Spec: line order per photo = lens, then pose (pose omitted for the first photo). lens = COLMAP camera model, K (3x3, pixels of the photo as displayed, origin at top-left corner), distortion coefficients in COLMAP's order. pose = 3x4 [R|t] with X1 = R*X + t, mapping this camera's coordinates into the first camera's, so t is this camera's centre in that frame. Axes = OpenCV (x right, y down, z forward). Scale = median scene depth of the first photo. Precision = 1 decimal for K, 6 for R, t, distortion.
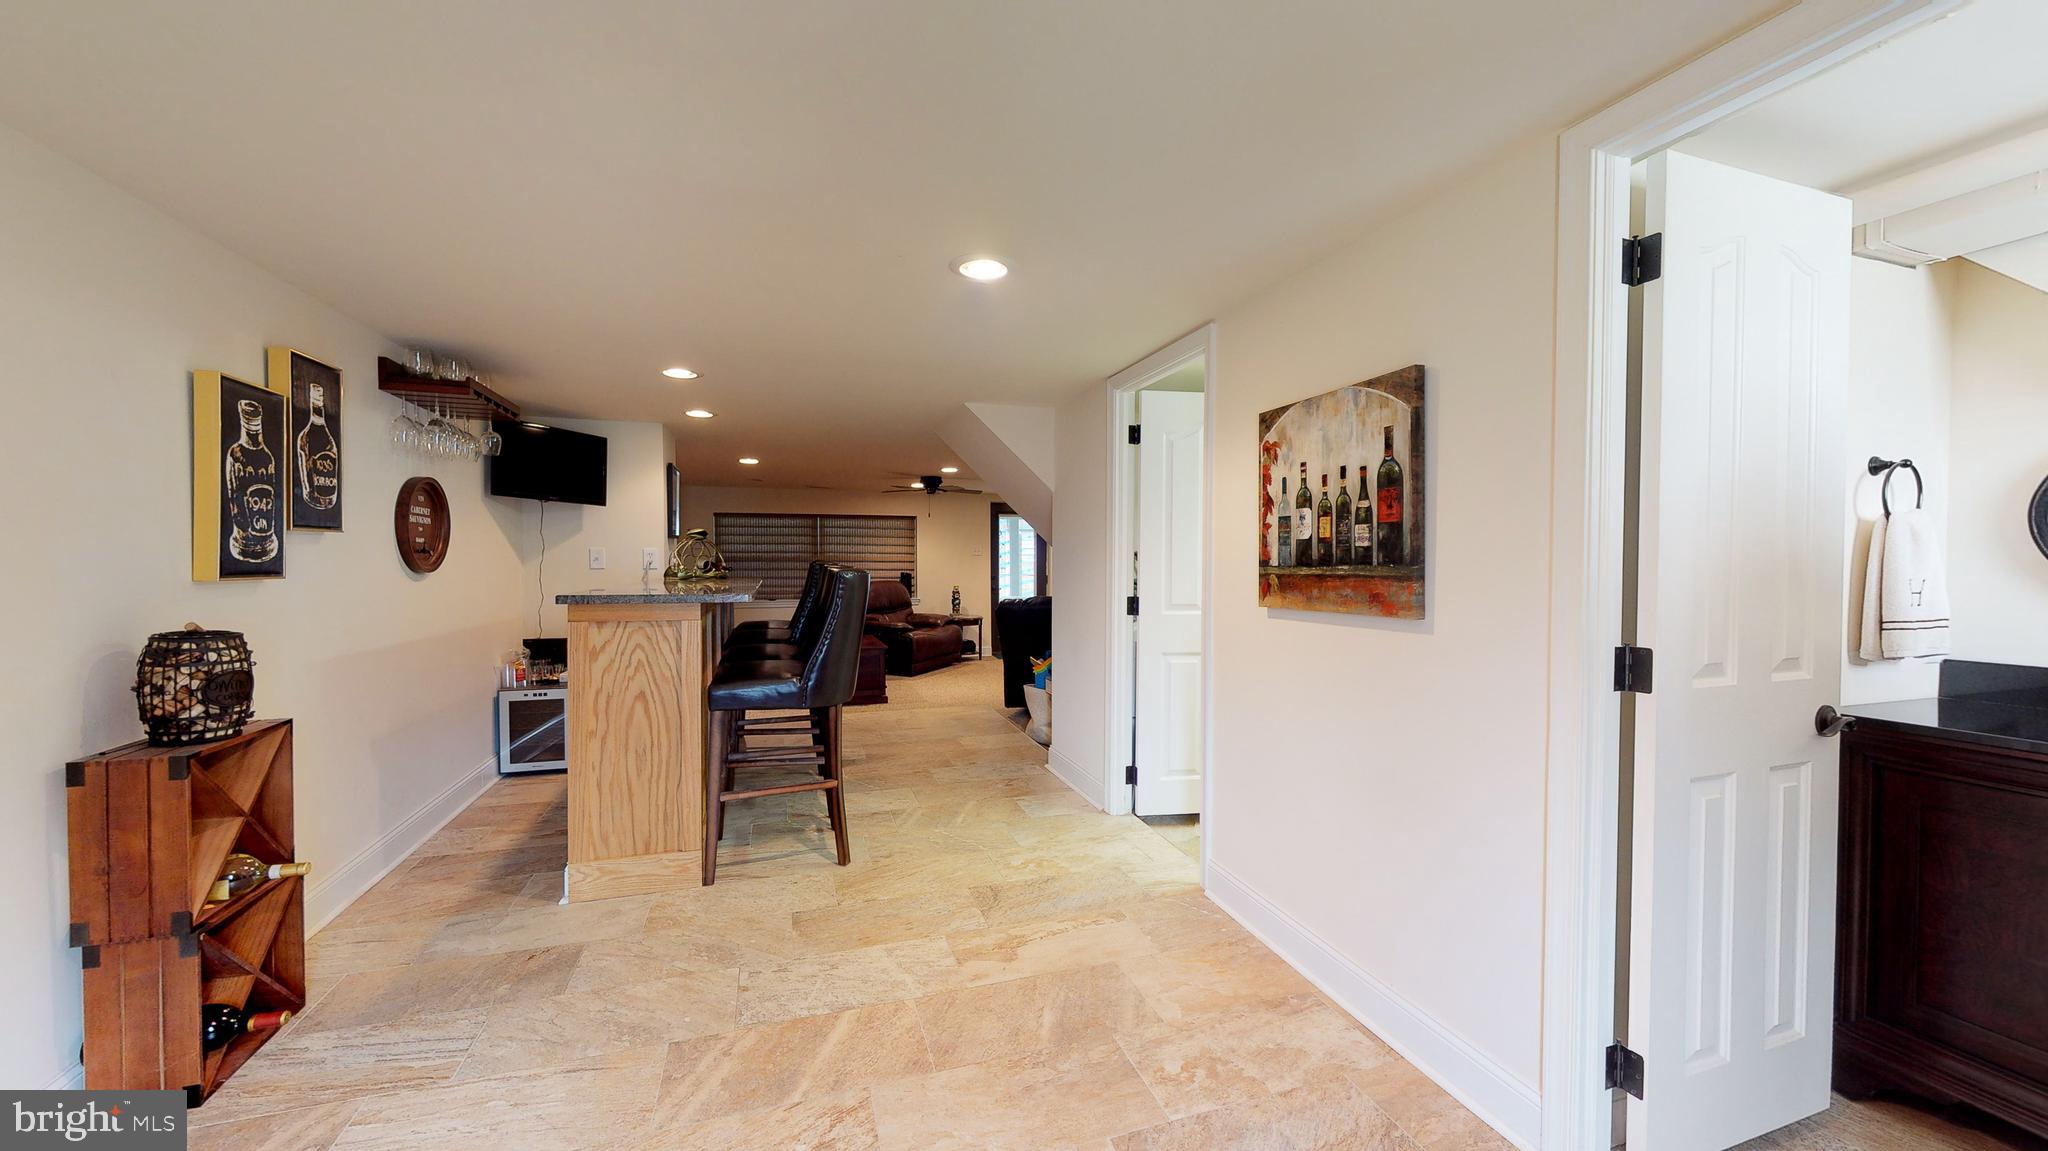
lens RADIAL K [[756.3, 0, 1022.6], [0, 756.3, 573.0], [0, 0, 1]] dist [-0.001606, -0.000459]
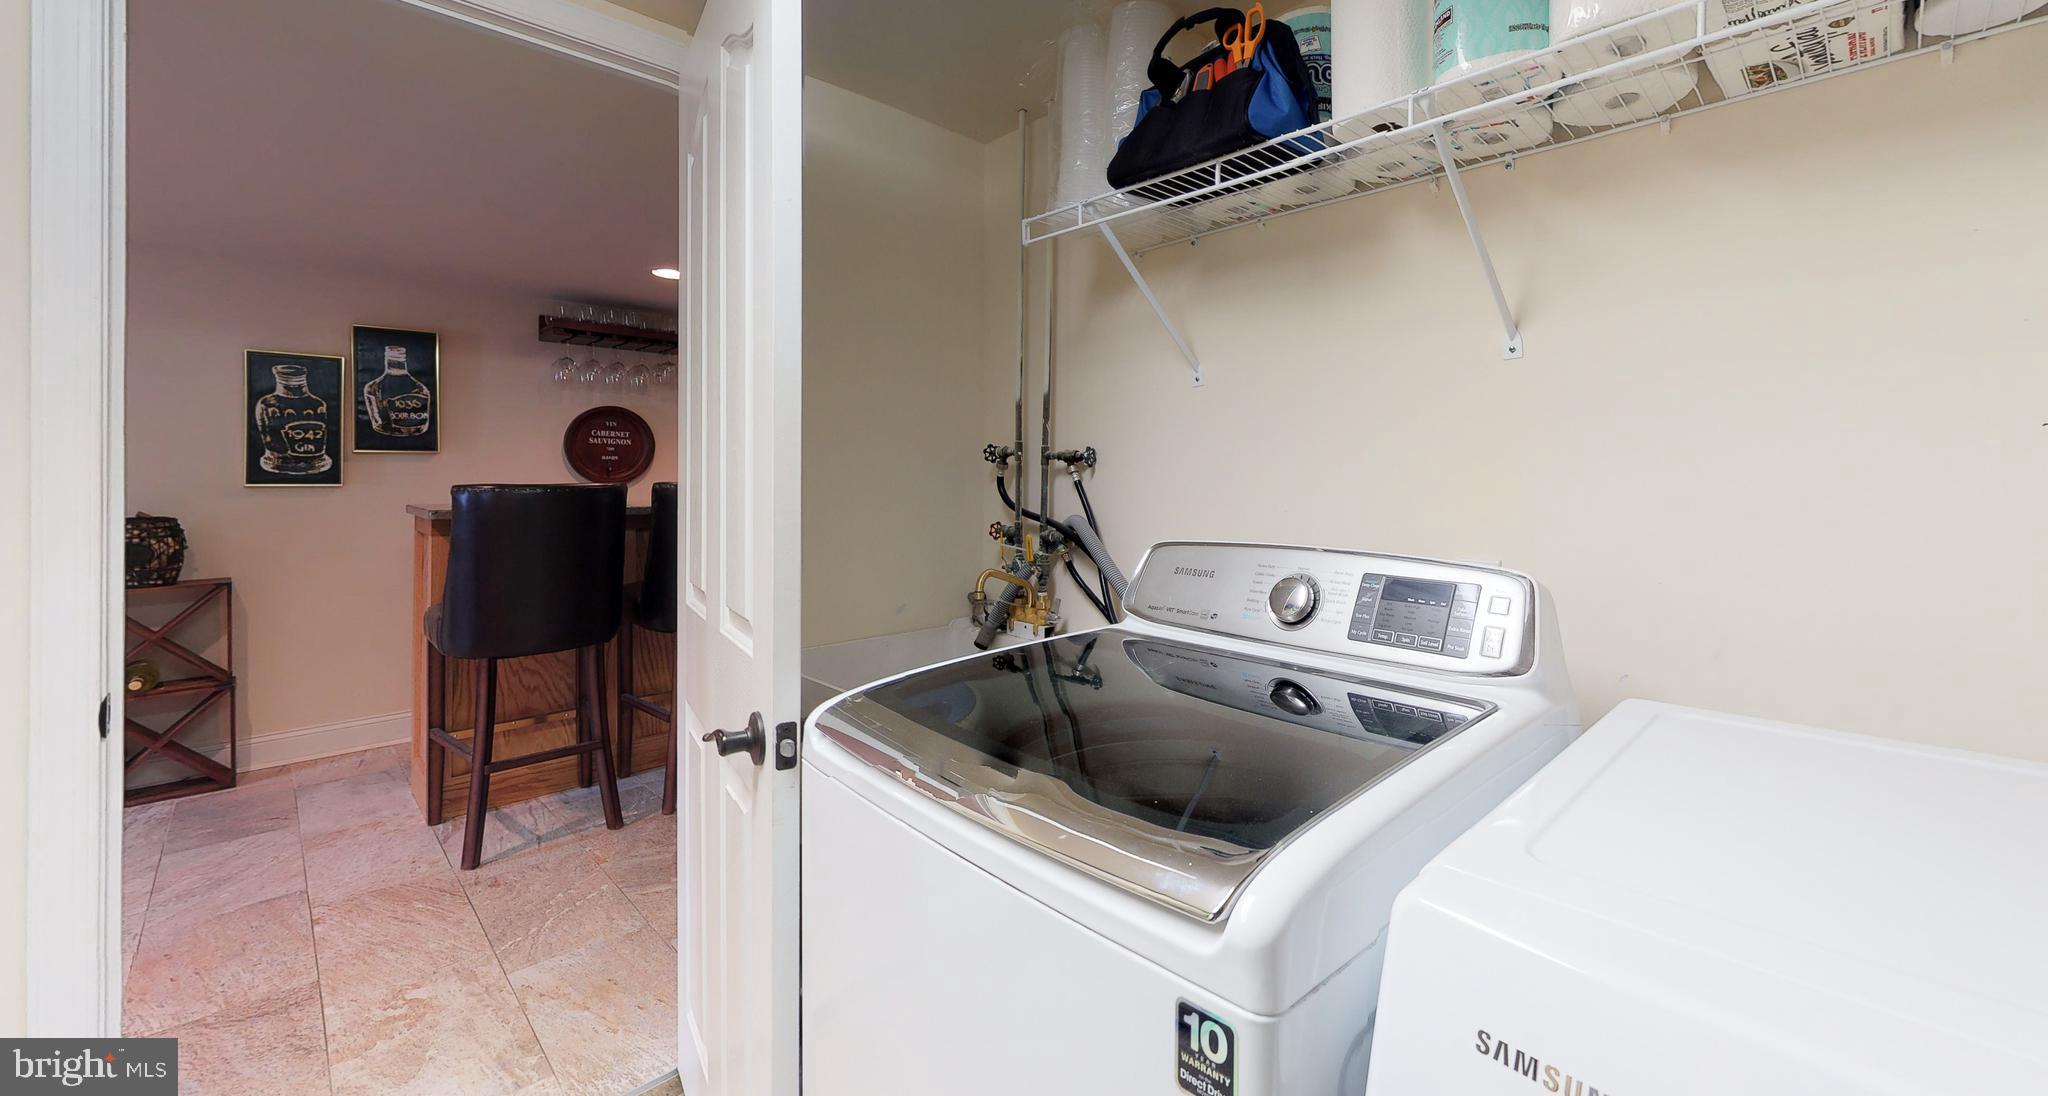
lens RADIAL K [[815.2, 0, 1092.2], [0, 815.2, 471.0], [0, 0, 1]] dist [0.000261, -0.000093]
pose [[0.466176, -0.010143, -0.884634, 0.808192], [-0.016004, 0.999674, -0.019896, -0.009984], [0.884547, 0.023433, 0.465862, 1.192564]]
